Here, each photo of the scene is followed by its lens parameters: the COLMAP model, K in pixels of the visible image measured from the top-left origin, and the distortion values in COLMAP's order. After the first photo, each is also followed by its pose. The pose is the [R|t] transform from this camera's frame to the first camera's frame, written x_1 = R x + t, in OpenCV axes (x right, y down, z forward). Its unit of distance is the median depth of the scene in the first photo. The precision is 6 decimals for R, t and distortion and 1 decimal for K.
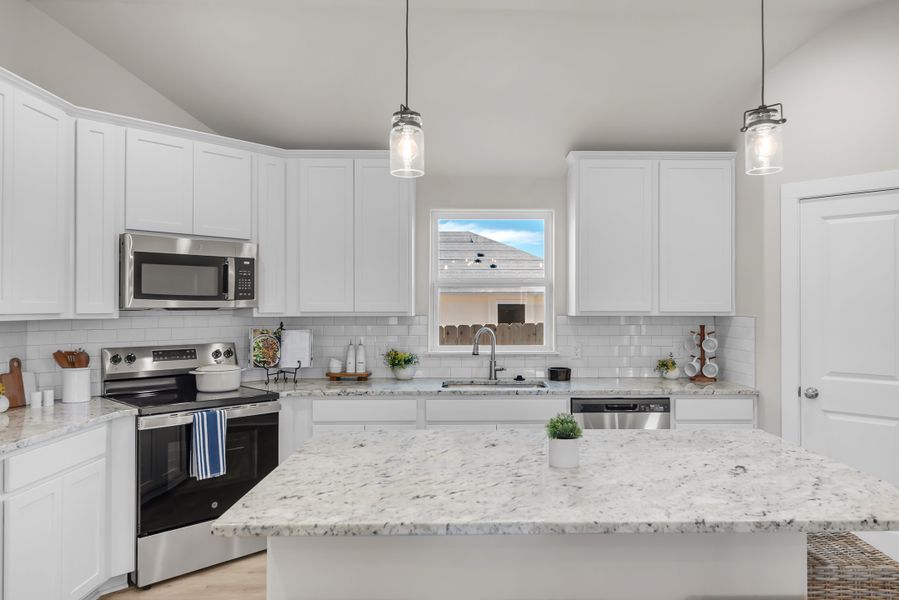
lens RADIAL K [[622.8, 0, 467.5], [0, 622.8, 302.4], [0, 0, 1]] dist [0.013683, -0.023659]
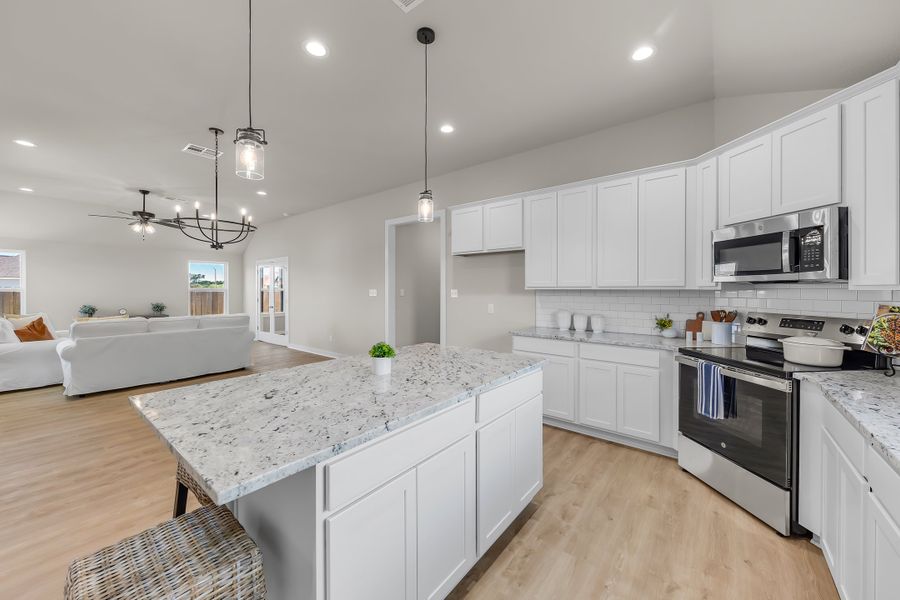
lens RADIAL K [[333.5, 0, 454.0], [0, 333.5, 291.3], [0, 0, 1]] dist [0.004830, -0.002403]
pose [[-0.629944, 0.001002, -0.776640, 0.379971], [0.002318, 0.999997, -0.000590, 0.024911], [0.776637, -0.002172, -0.629944, 0.901460]]
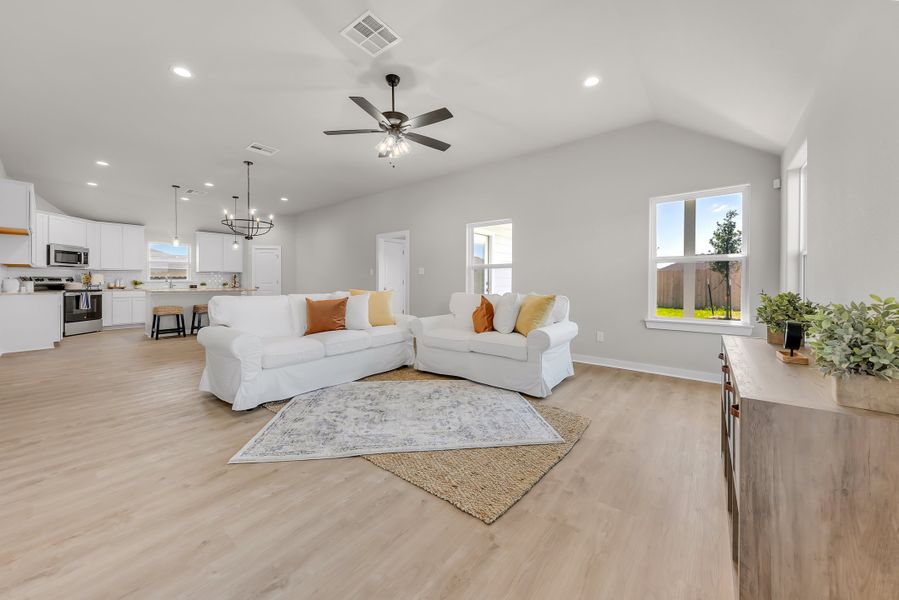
lens RADIAL K [[333.1, 0, 457.2], [0, 333.1, 282.5], [0, 0, 1]] dist [0.004830, -0.002403]
pose [[0.635166, 0.000474, 0.772375, -0.480820], [-0.005869, 0.999974, 0.004213, 0.079782], [-0.772353, -0.007209, 0.635152, -1.853975]]
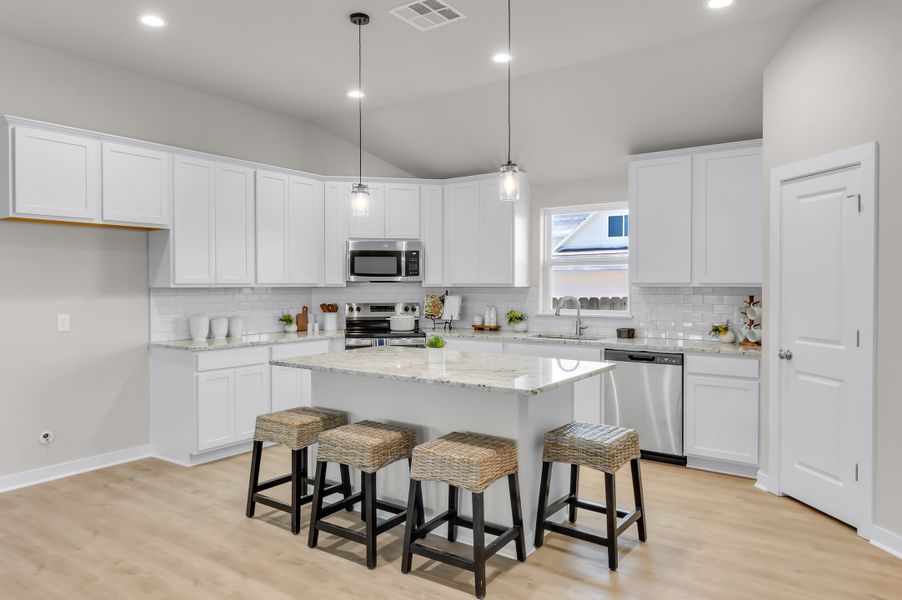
lens RADIAL K [[607.6, 0, 428.4], [0, 607.6, 293.5], [0, 0, 1]] dist [0.006509, -0.007532]
pose [[0.786013, 0.008776, -0.618148, 0.669241], [0.005144, 0.999772, 0.020735, 0.008355], [0.618189, -0.019478, 0.785788, -0.238345]]
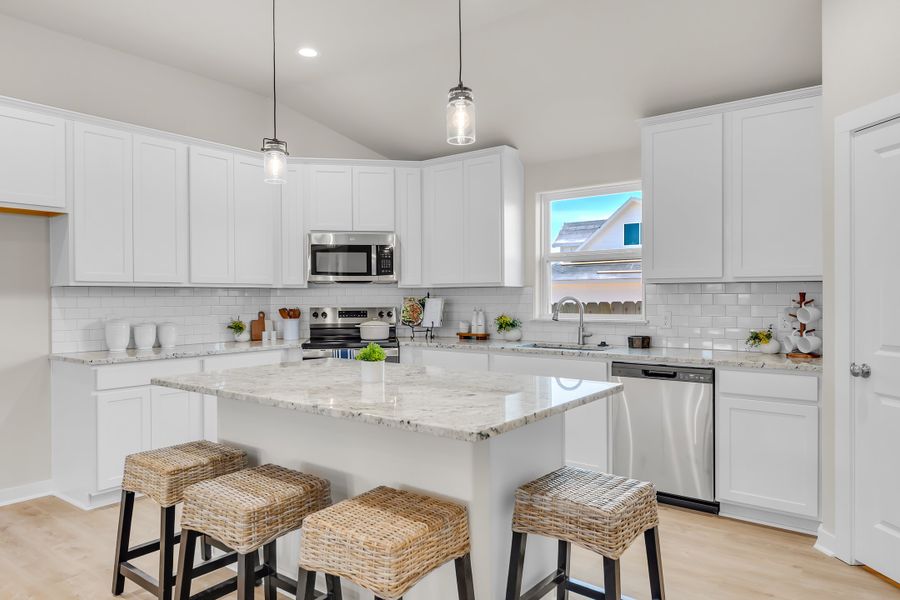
lens RADIAL K [[590.2, 0, 435.2], [0, 590.2, 300.9], [0, 0, 1]] dist [0.011117, -0.013346]
pose [[0.771085, 0.001372, -0.636731, 0.568880], [0.008469, 0.999887, 0.012410, 0.037712], [0.636676, -0.014961, 0.770986, 0.052429]]
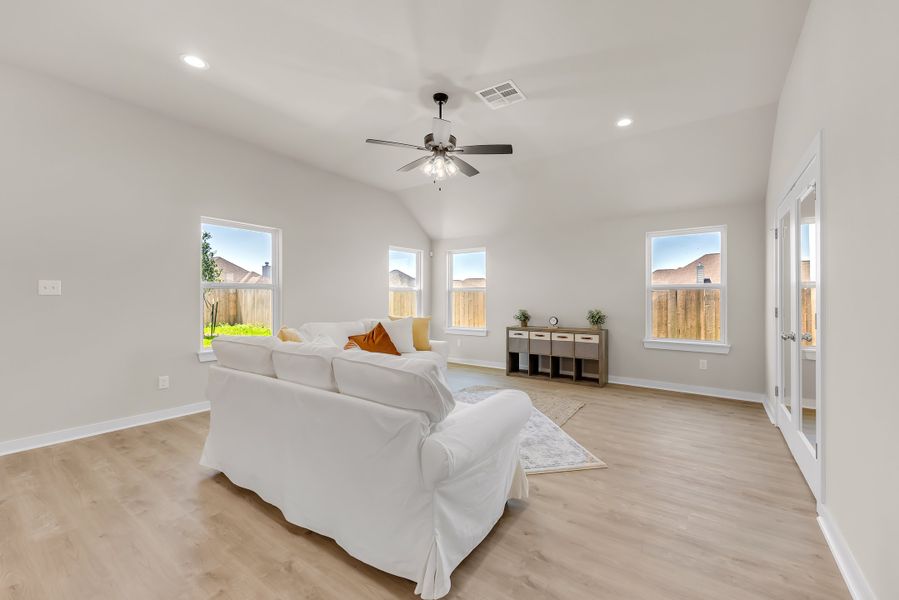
lens RADIAL K [[369.1, 0, 451.1], [0, 369.1, 297.8], [0, 0, 1]] dist [-0.003098, -0.001080]
pose [[-0.812256, 0.001368, 0.583300, -0.469869], [-0.002467, 0.999980, -0.005780, 0.054581], [-0.583296, -0.006134, -0.812236, -0.461000]]
